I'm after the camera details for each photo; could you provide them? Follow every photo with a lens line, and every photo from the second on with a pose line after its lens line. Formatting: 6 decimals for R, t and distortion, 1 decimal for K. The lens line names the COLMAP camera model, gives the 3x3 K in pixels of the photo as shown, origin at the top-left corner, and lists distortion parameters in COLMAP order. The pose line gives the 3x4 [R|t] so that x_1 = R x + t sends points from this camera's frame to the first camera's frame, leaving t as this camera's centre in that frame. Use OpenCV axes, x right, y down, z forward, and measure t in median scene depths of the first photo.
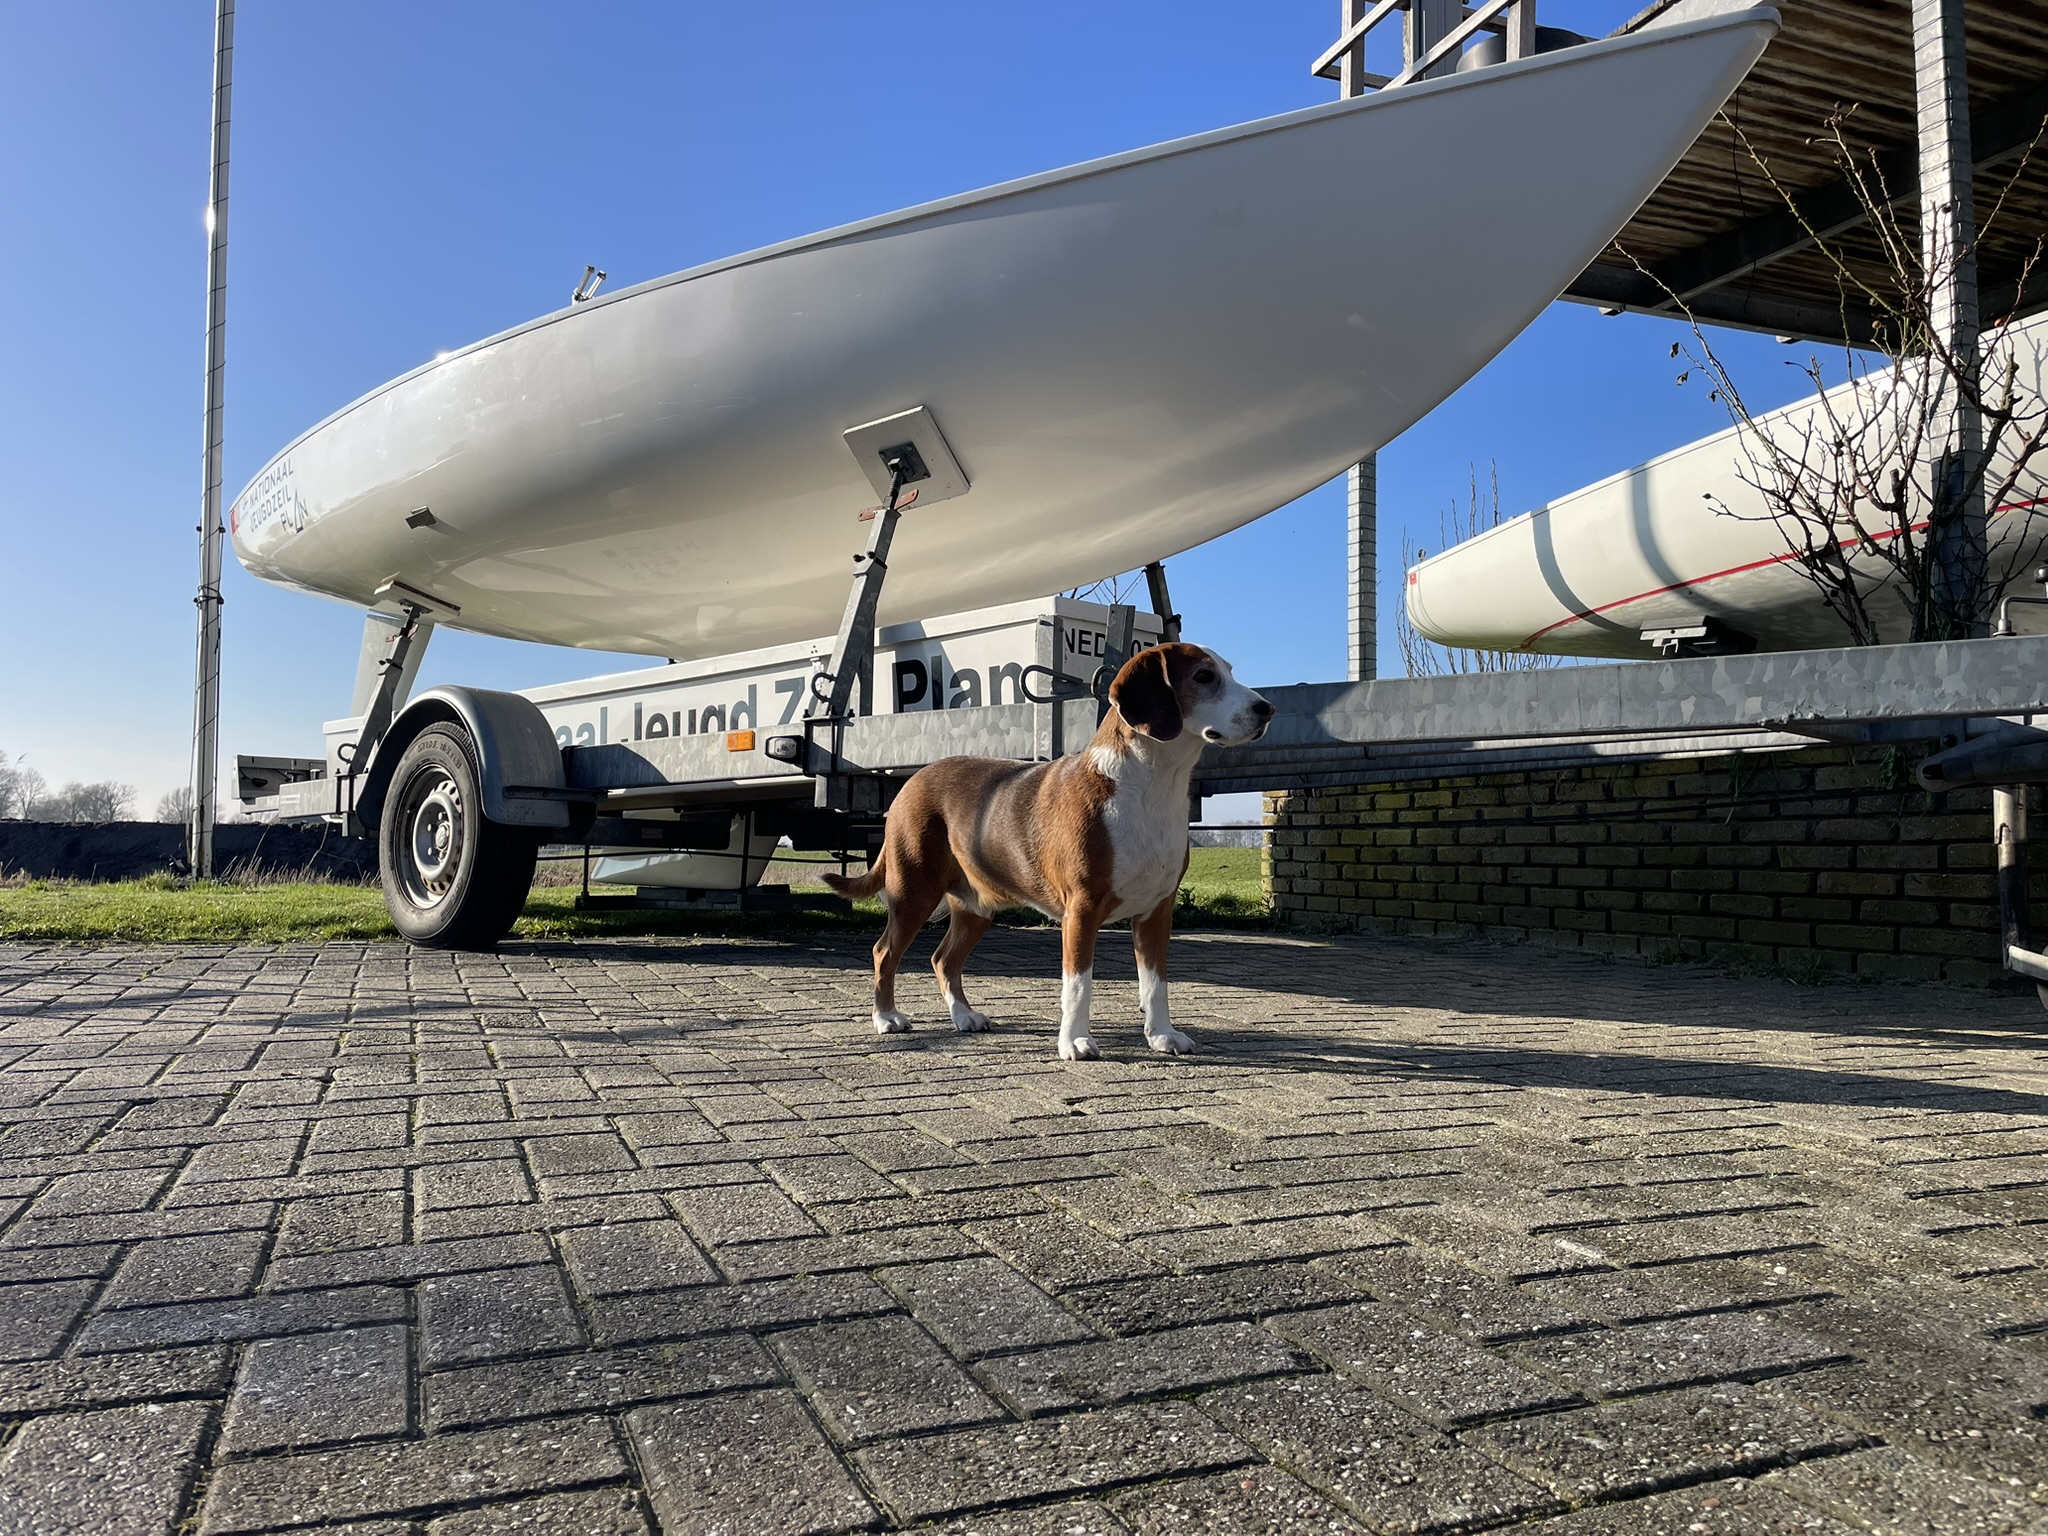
lens RADIAL K [[1531.1, 0, 1028.4], [0, 1531.1, 750.5], [0, 0, 1]] dist [0.091747, -0.112307]
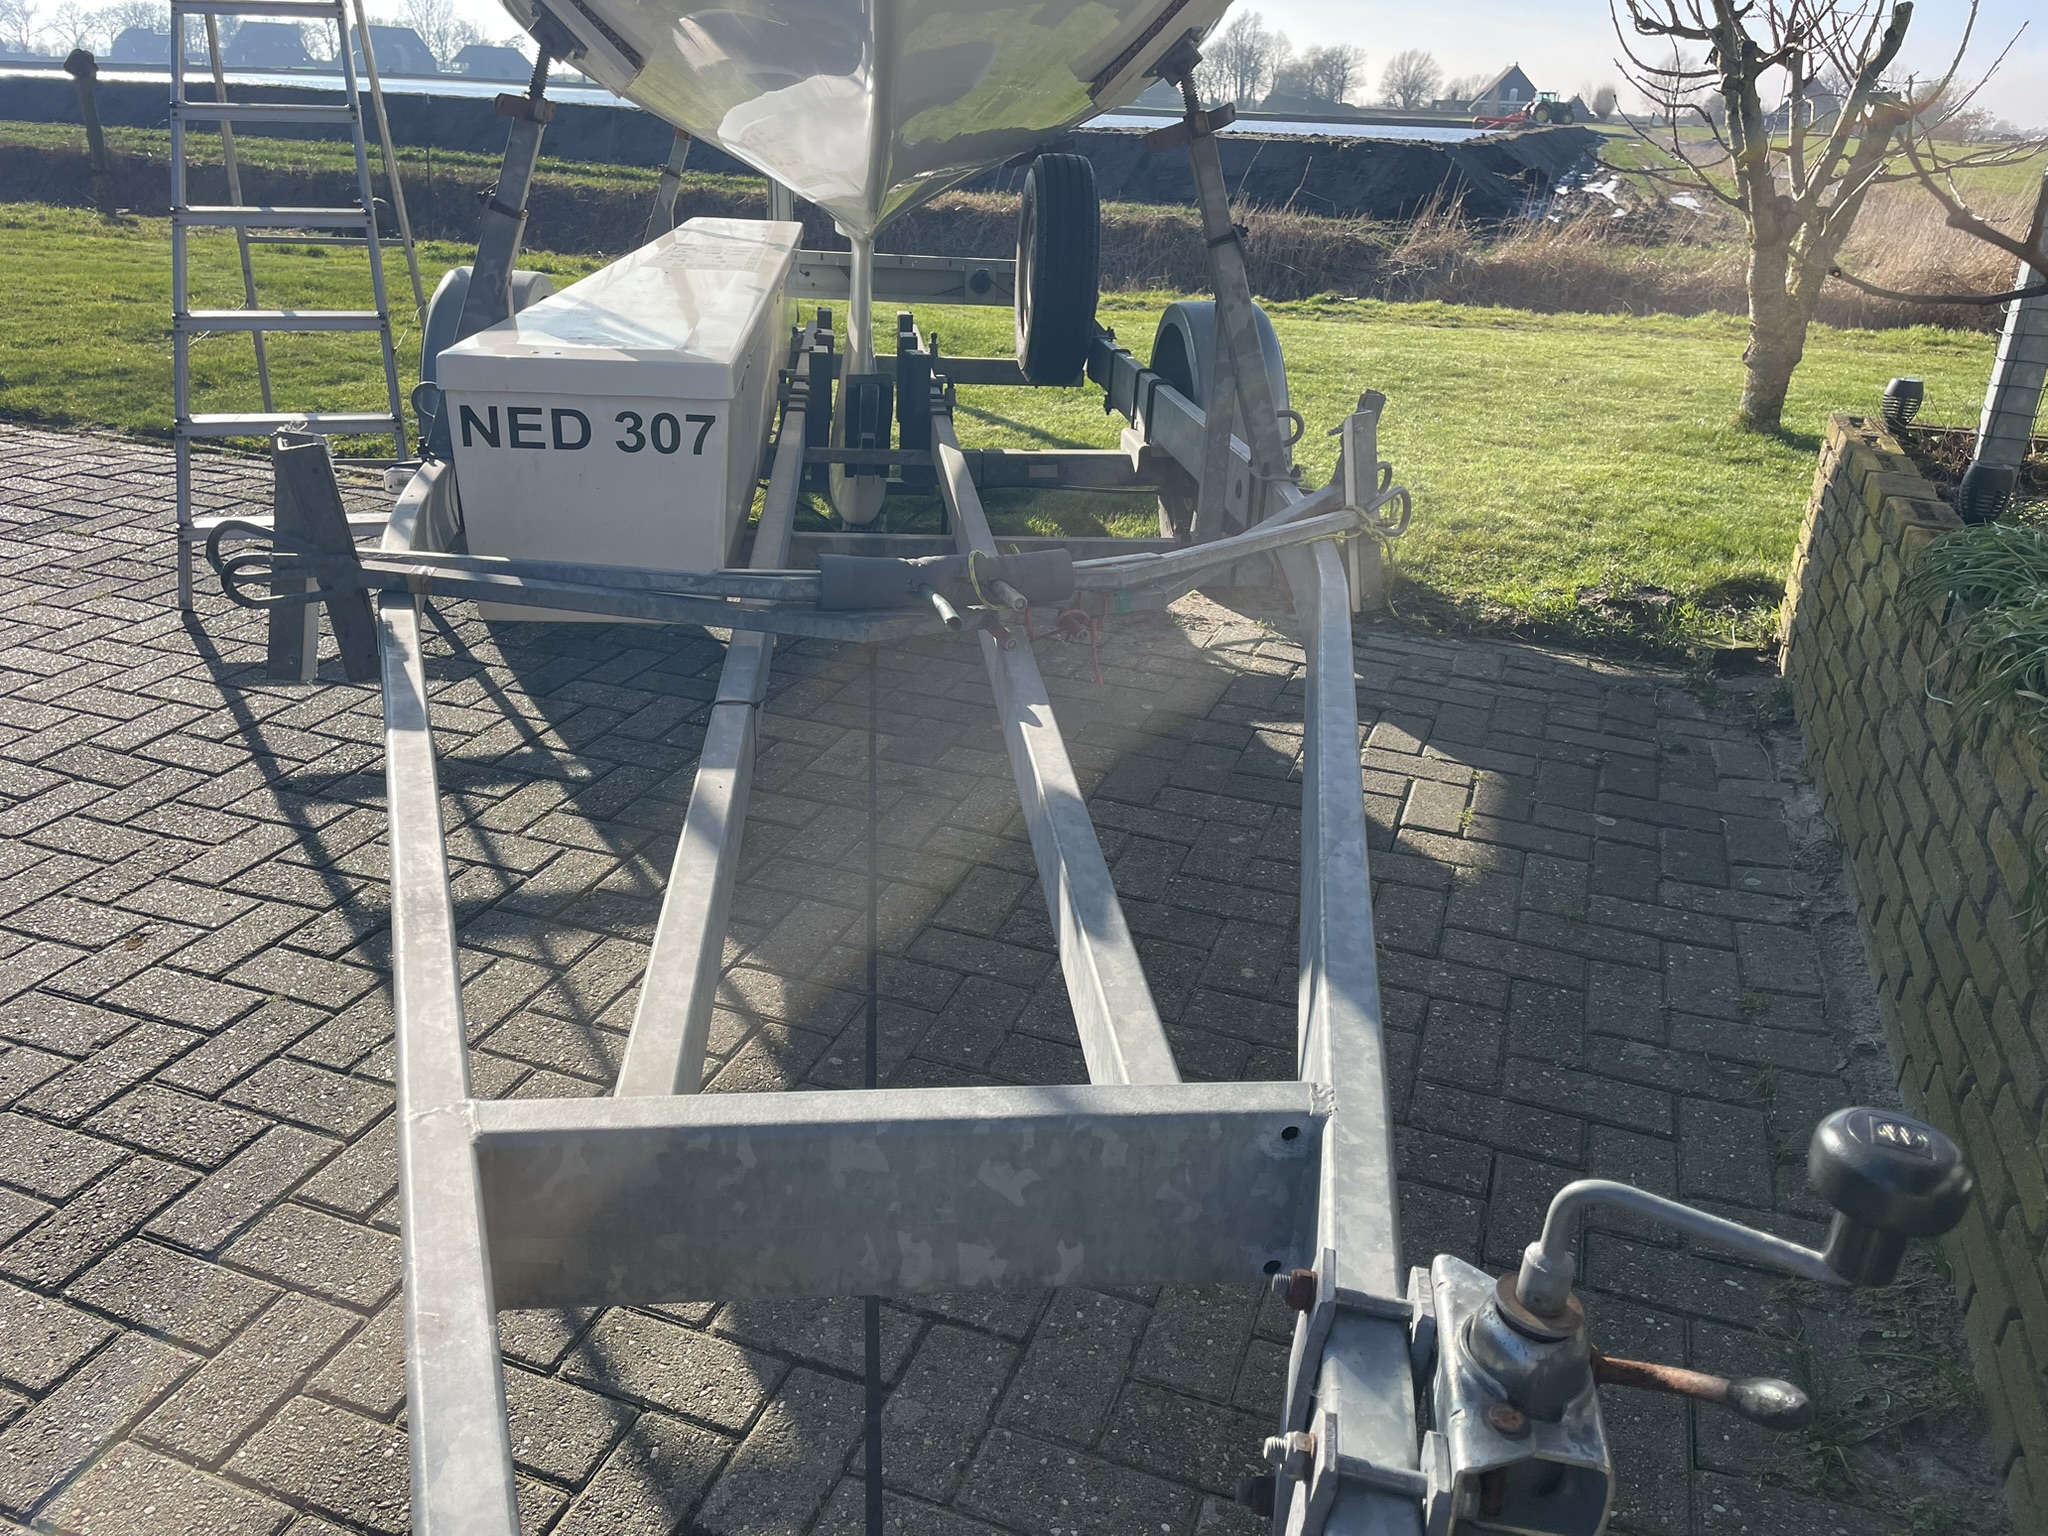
lens RADIAL K [[1535.4, 0, 1008.2], [0, 1535.4, 739.2], [0, 0, 1]] dist [0.092807, -0.116770]
pose [[0.742681, 0.275679, -0.610268, 0.519528], [0.010685, 0.906335, 0.422426, -0.192103], [0.669560, -0.320248, 0.670172, 0.612477]]
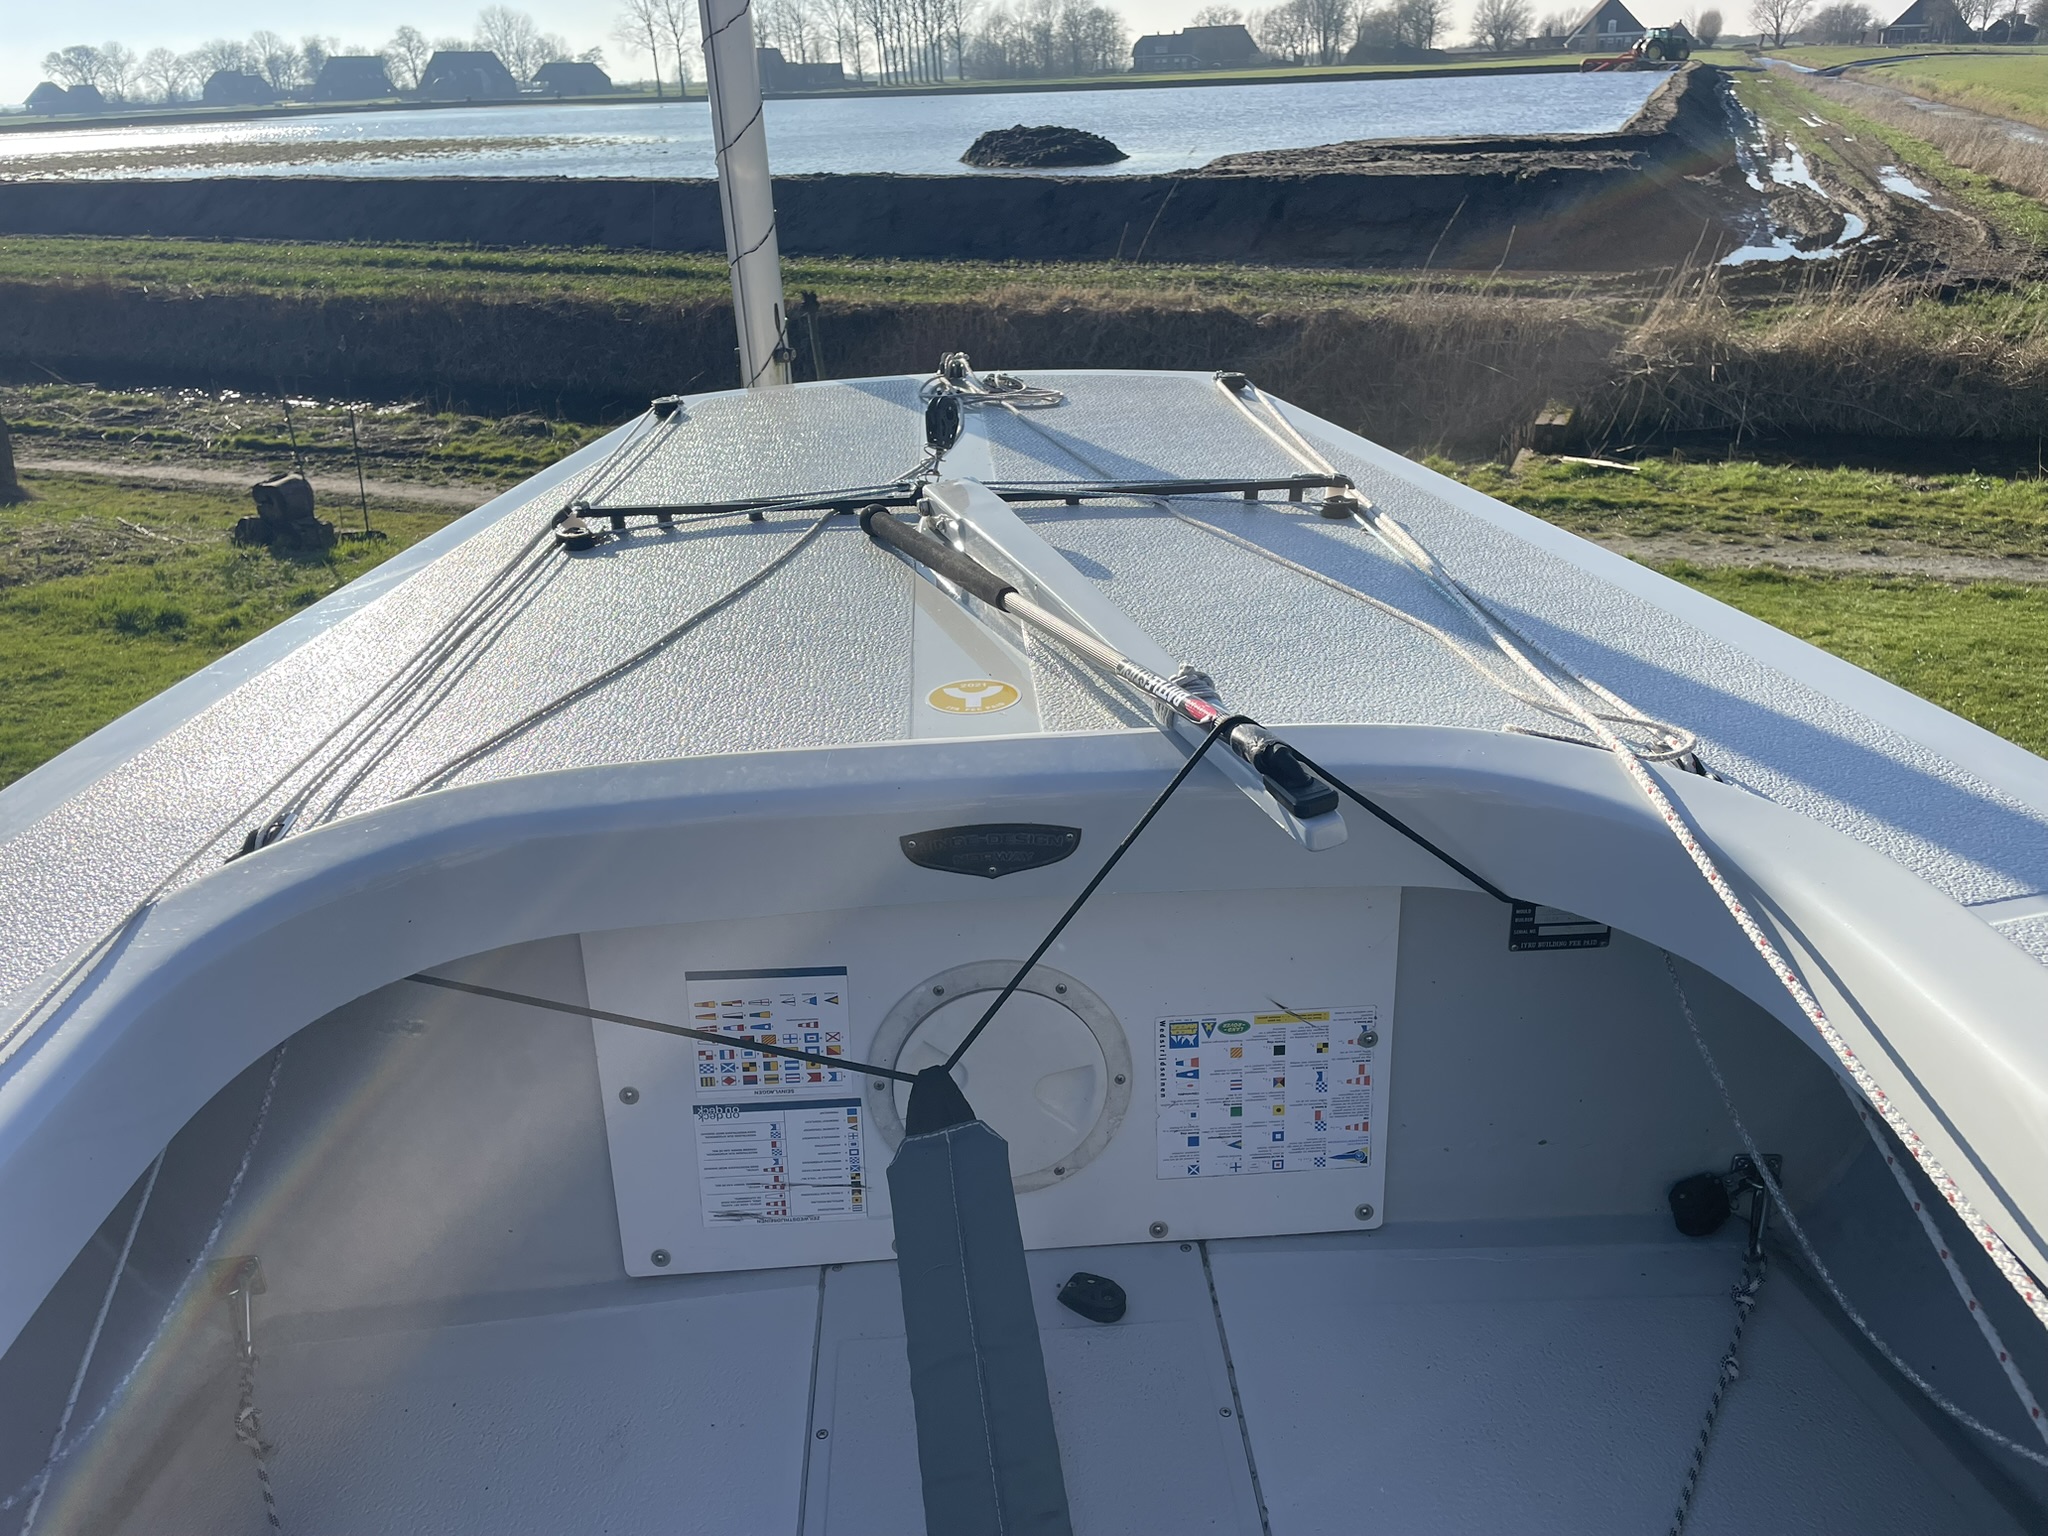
lens RADIAL K [[1535.4, 0, 1008.2], [0, 1535.4, 739.2], [0, 0, 1]] dist [0.092807, -0.116770]
pose [[0.712049, 0.248728, -0.656598, -0.352338], [0.085230, 0.897617, 0.432457, -0.422809], [0.696938, -0.363892, 0.617948, 1.435868]]
